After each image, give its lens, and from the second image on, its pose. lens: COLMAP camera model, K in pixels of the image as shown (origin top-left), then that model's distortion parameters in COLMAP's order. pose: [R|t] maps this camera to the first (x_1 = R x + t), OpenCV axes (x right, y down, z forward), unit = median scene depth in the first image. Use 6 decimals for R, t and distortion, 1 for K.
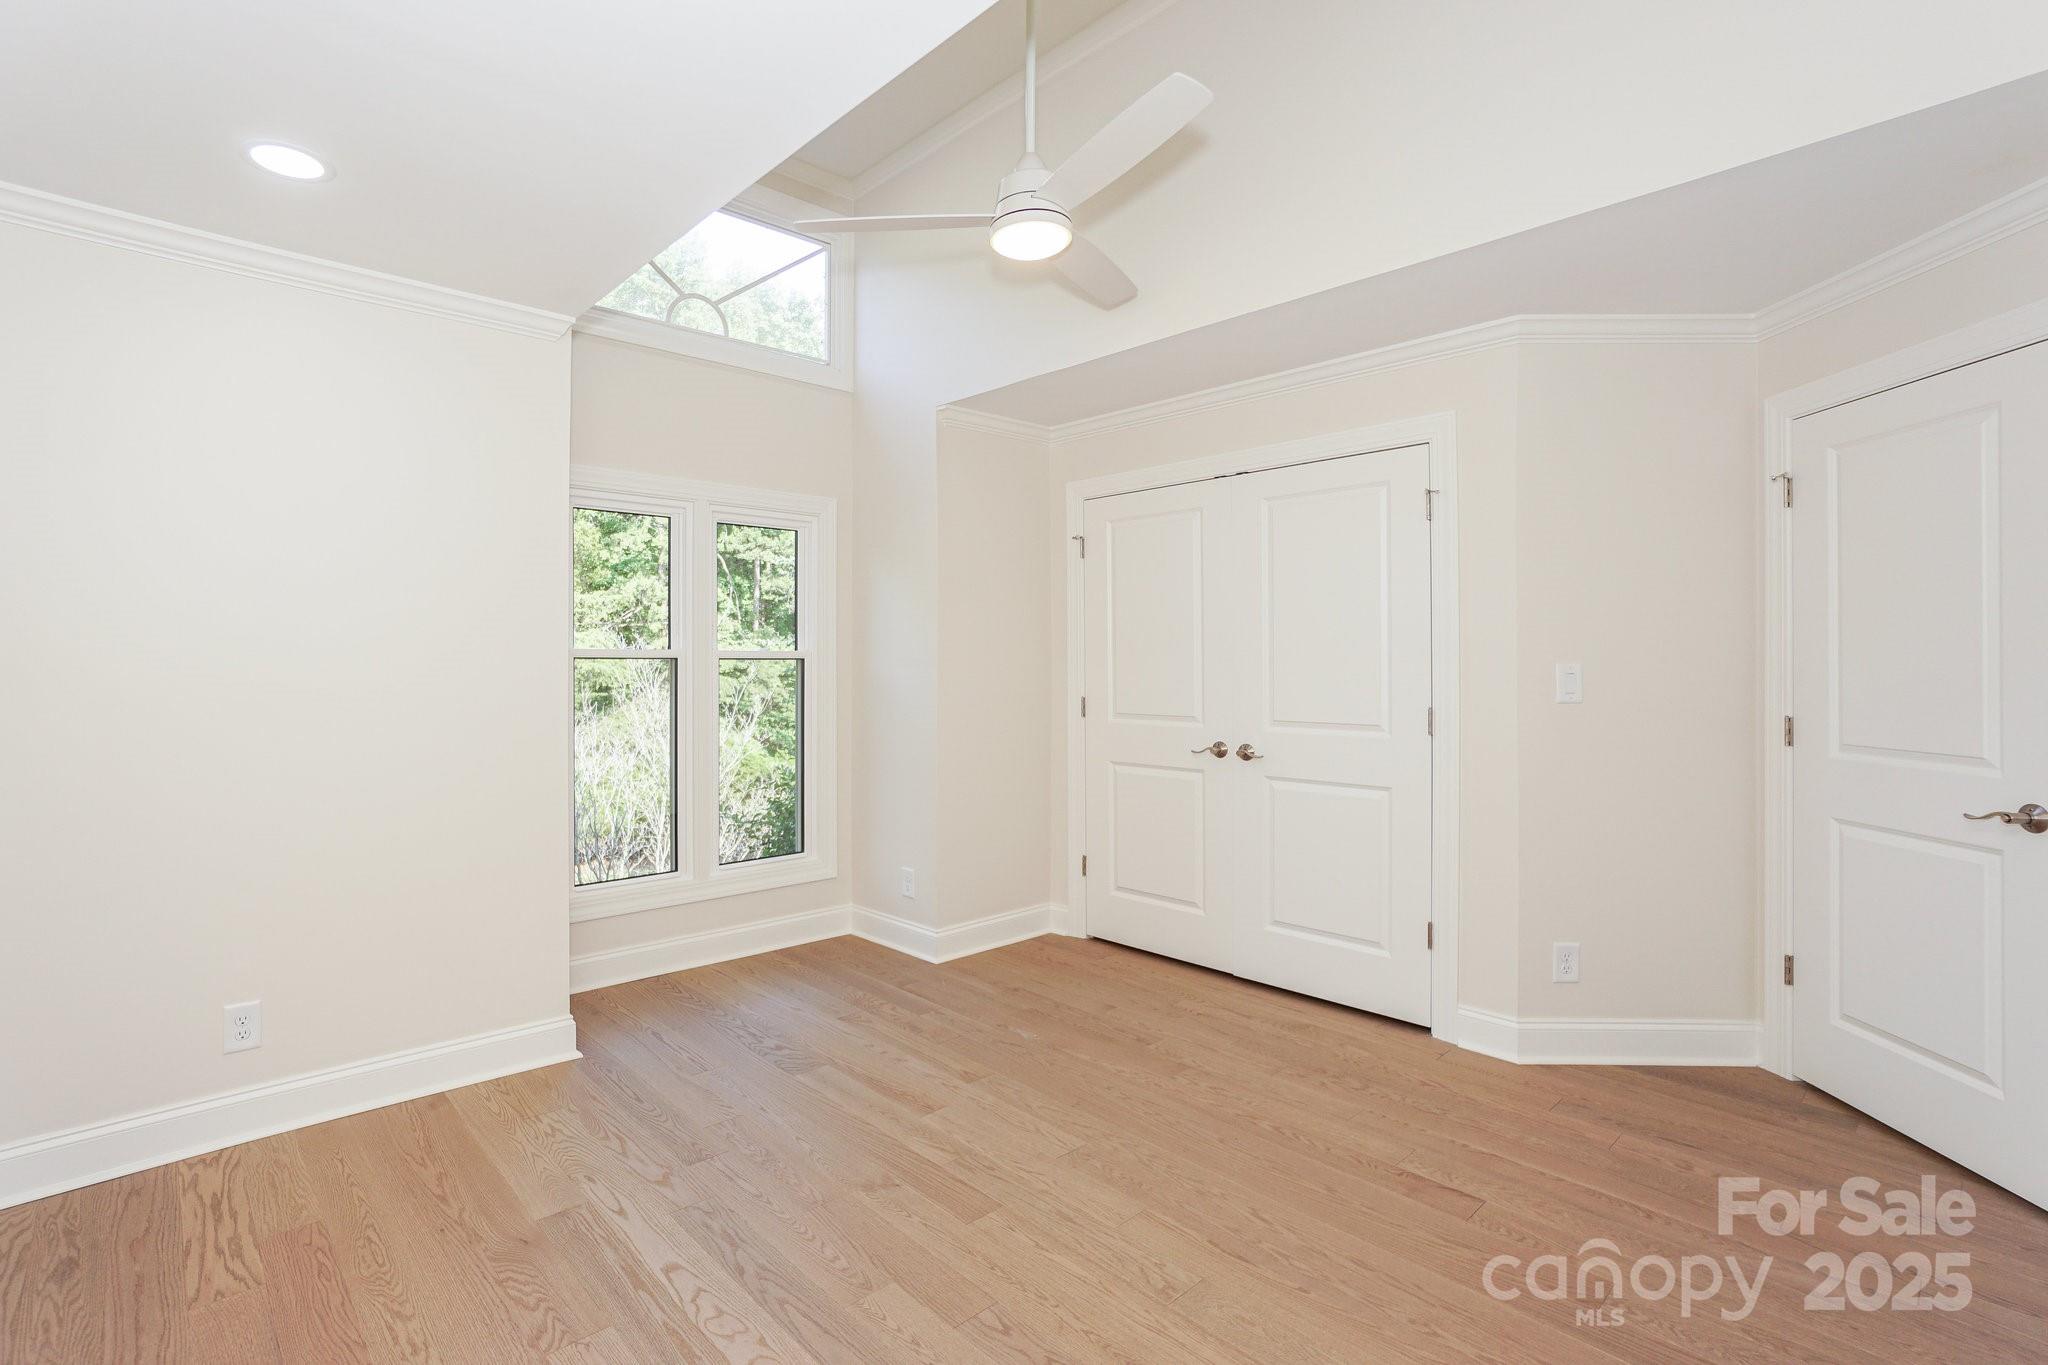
lens RADIAL K [[941.9, 0, 966.9], [0, 941.9, 660.1], [0, 0, 1]] dist [-0.046791, 0.021527]
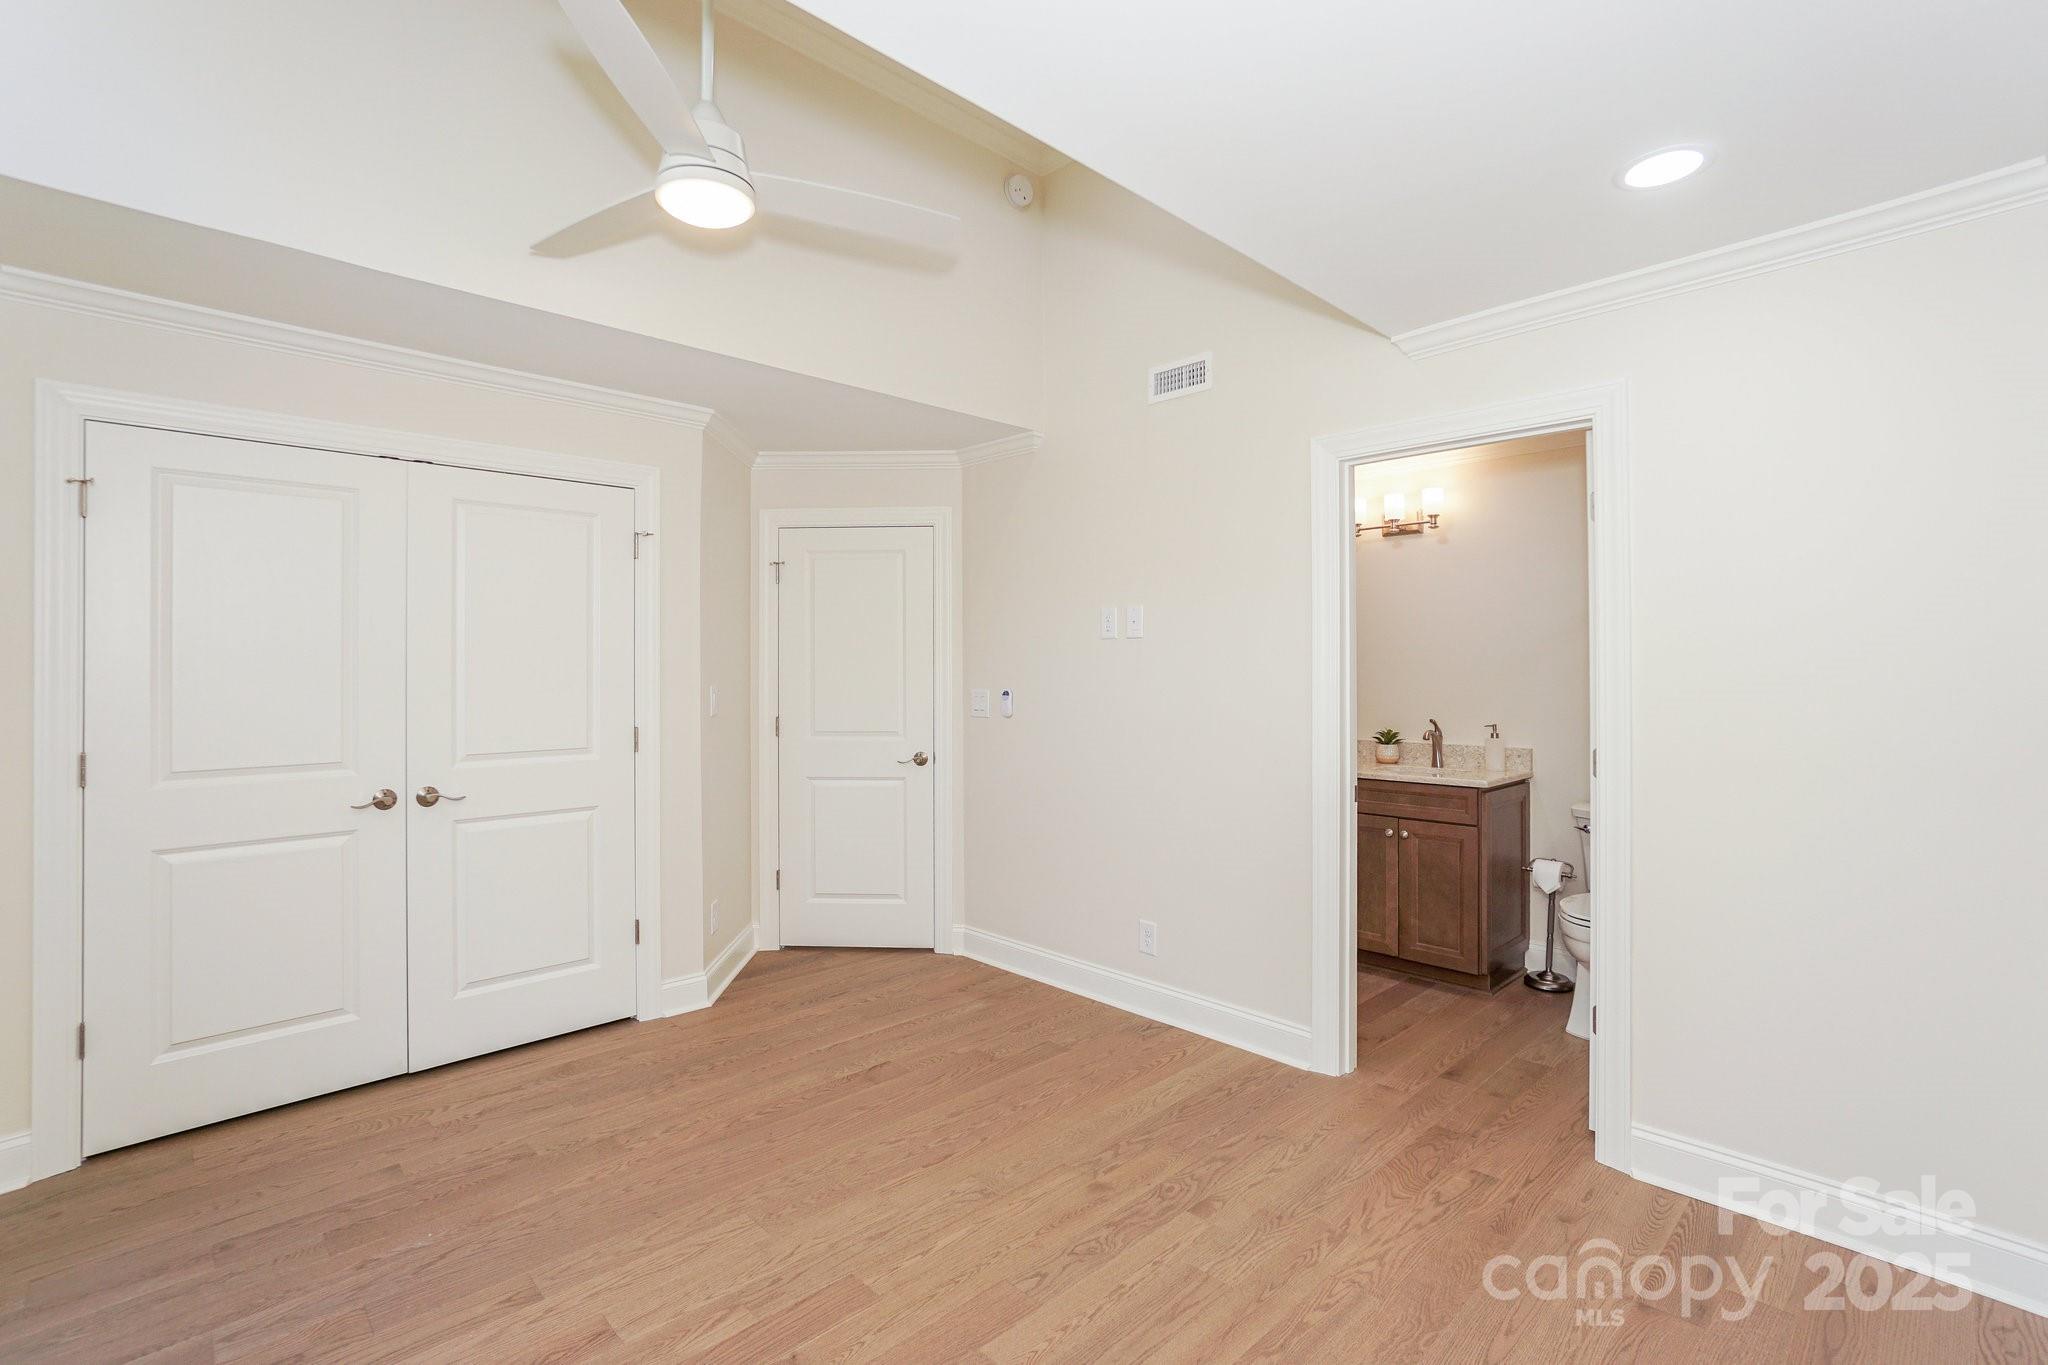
lens RADIAL K [[941.9, 0, 966.9], [0, 941.9, 660.1], [0, 0, 1]] dist [-0.046791, 0.021527]
pose [[-0.006884, 0.009659, 0.999930, -0.667764], [0.003886, 0.999946, -0.009632, -0.017602], [-0.999969, 0.003820, -0.006921, 0.655998]]
